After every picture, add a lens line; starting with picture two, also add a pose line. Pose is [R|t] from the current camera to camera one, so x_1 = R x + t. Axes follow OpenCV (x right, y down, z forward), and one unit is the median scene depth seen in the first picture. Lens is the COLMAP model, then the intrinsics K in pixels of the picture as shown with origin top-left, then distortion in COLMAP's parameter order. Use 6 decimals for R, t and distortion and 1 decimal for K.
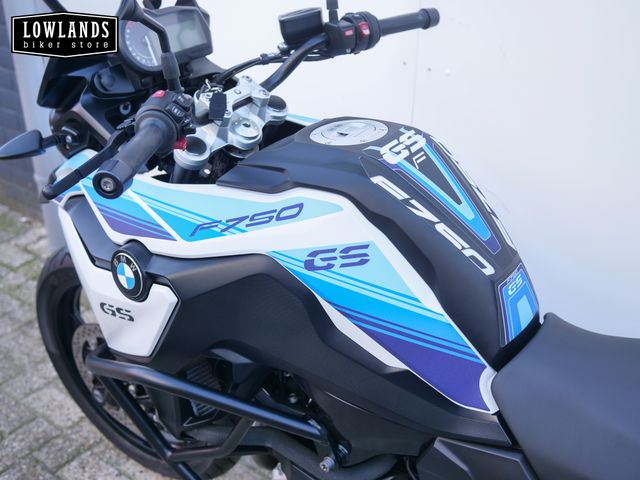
lens RADIAL K [[741.0, 0, 320.0], [0, 741.0, 240.0], [0, 0, 1]] dist [-0.001833, 0.006173]
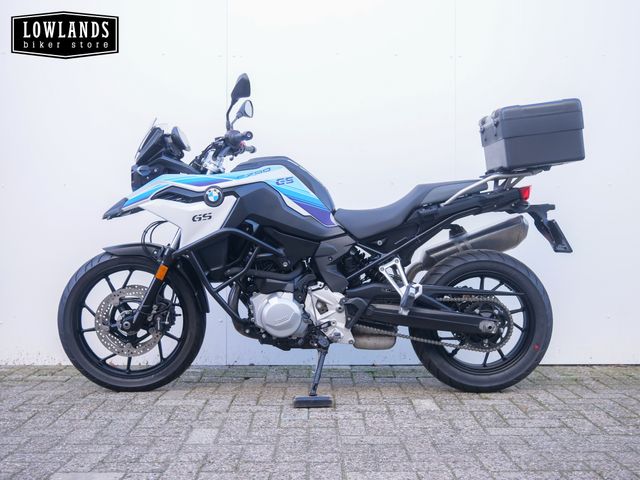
lens RADIAL K [[741.0, 0, 320.0], [0, 741.0, 240.0], [0, 0, 1]] dist [-0.001833, 0.006173]
pose [[0.802941, -0.008575, 0.595997, -1.711193], [0.288744, 0.880340, -0.376336, 1.451742], [-0.521453, 0.474266, 0.709336, -1.189614]]
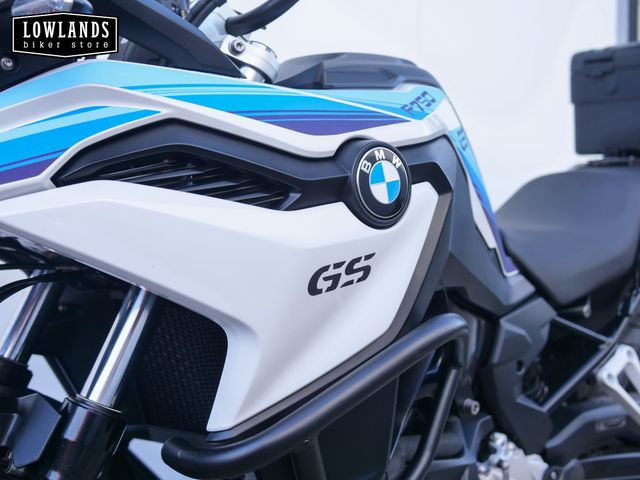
lens RADIAL K [[741.0, 0, 320.0], [0, 741.0, 240.0], [0, 0, 1]] dist [-0.001833, 0.006173]
pose [[0.196564, -0.036740, 0.979803, -0.969348], [0.454352, 0.888944, -0.057818, 0.111663], [-0.868865, 0.456540, 0.191427, 1.009202]]
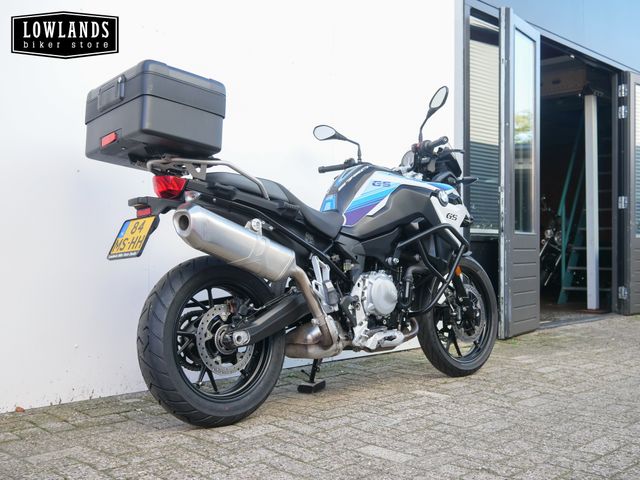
lens RADIAL K [[741.0, 0, 320.0], [0, 741.0, 240.0], [0, 0, 1]] dist [-0.001833, 0.006173]
pose [[0.145351, -0.003957, 0.989372, -2.962733], [0.460651, 0.885261, -0.064134, 0.398269], [-0.875599, 0.465077, 0.130497, 0.714784]]
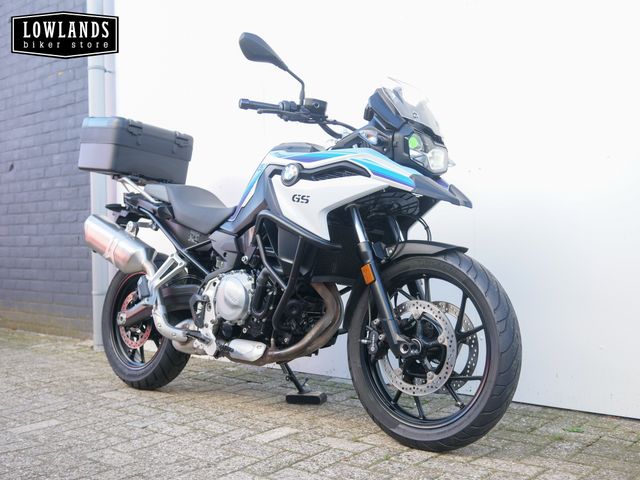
lens RADIAL K [[741.0, 0, 320.0], [0, 741.0, 240.0], [0, 0, 1]] dist [-0.001833, 0.006173]
pose [[0.996637, -0.025498, -0.077876, 0.824334], [-0.014359, 0.881310, -0.472321, 1.655977], [0.080676, 0.471850, 0.877980, -1.533556]]
